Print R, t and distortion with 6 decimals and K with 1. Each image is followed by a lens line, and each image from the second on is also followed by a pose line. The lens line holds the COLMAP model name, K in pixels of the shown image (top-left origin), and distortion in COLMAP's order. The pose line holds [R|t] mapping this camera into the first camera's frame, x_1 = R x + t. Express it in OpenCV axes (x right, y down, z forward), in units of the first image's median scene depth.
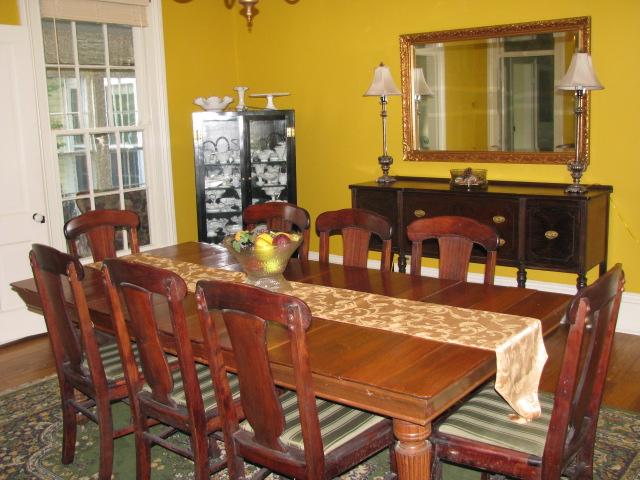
lens RADIAL K [[704.8, 0, 331.0], [0, 704.8, 239.2], [0, 0, 1]] dist [0.013496, 0.005355]
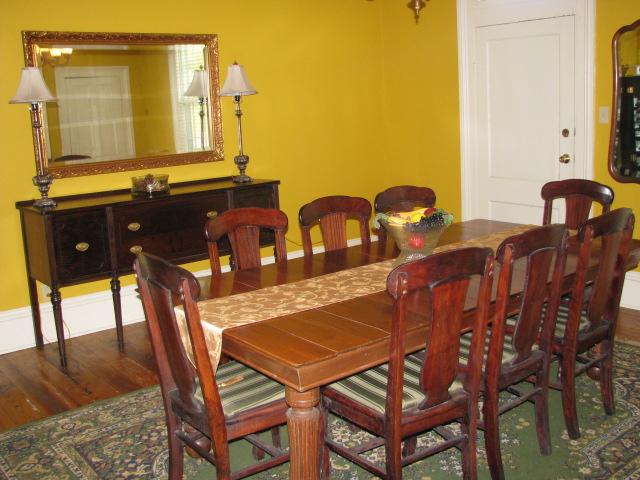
lens RADIAL K [[704.8, 0, 331.0], [0, 704.8, 239.2], [0, 0, 1]] dist [0.013496, 0.005355]
pose [[0.239385, -0.175125, 0.955000, -0.730792], [0.219567, 0.967882, 0.122449, -0.081244], [-0.945772, 0.180374, 0.270149, 0.528873]]
